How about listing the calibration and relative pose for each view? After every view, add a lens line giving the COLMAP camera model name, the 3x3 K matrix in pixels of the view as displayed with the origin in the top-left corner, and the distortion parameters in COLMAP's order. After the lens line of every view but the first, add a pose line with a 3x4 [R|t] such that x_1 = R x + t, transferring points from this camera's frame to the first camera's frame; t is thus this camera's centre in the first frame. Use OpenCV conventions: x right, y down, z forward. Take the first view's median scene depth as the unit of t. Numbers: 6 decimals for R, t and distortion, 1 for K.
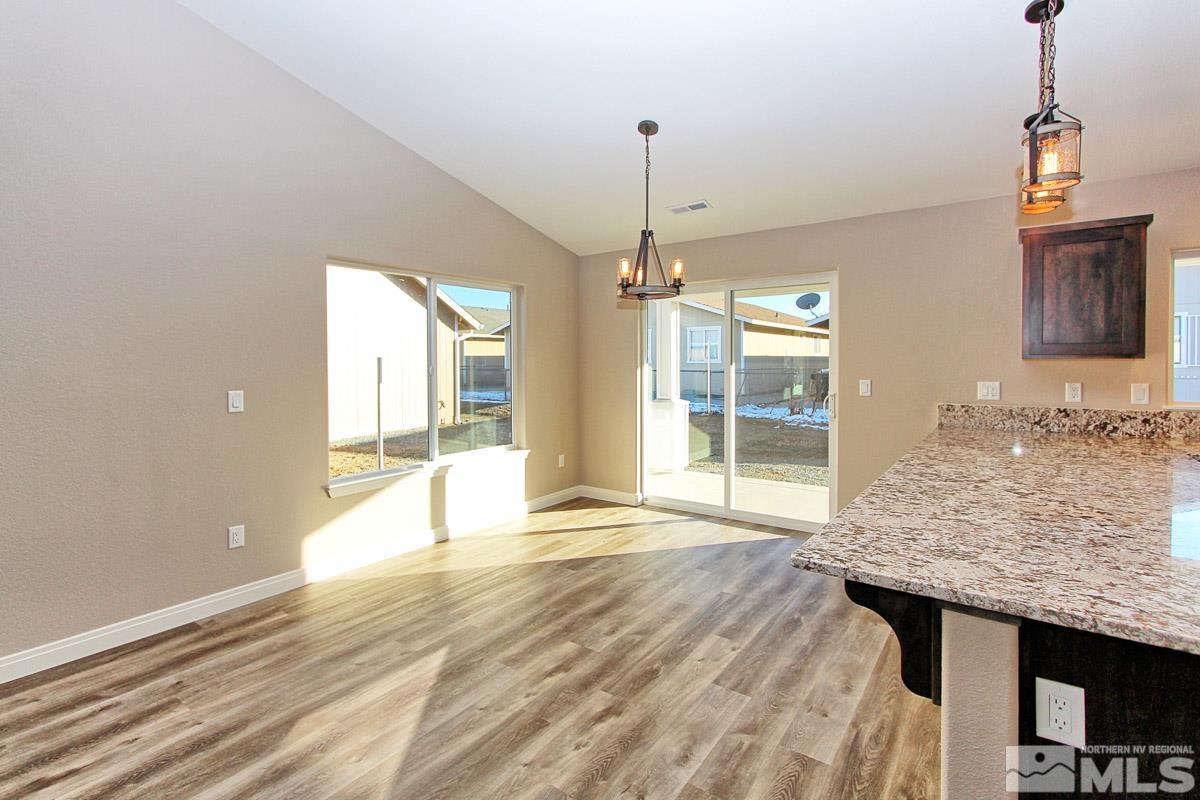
lens RADIAL K [[563.1, 0, 581.9], [0, 563.1, 373.9], [0, 0, 1]] dist [0.003187, -0.000430]
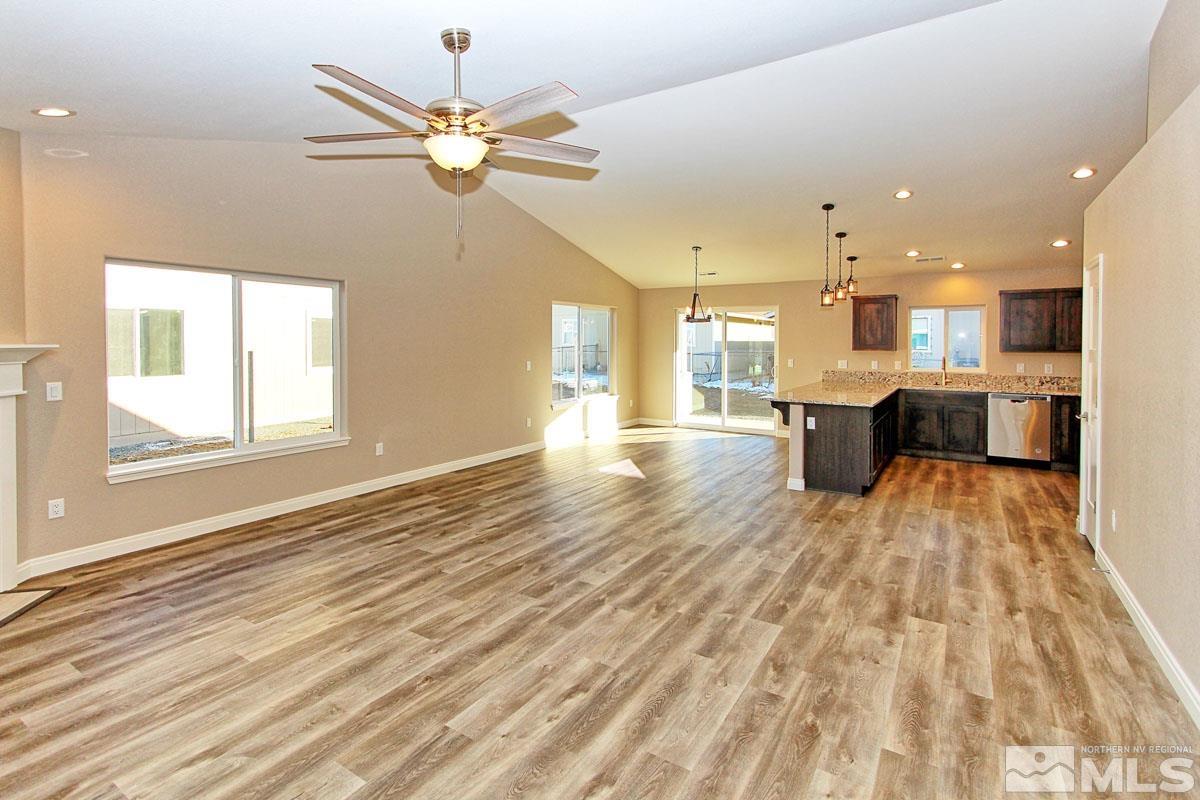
lens RADIAL K [[573.1, 0, 590.7], [0, 573.1, 340.1], [0, 0, 1]] dist [0.026895, -0.001767]
pose [[0.996363, 0.012483, 0.084292, -0.344667], [-0.009955, 0.999490, -0.030346, 0.009442], [-0.084627, 0.029396, 0.995979, -0.882593]]
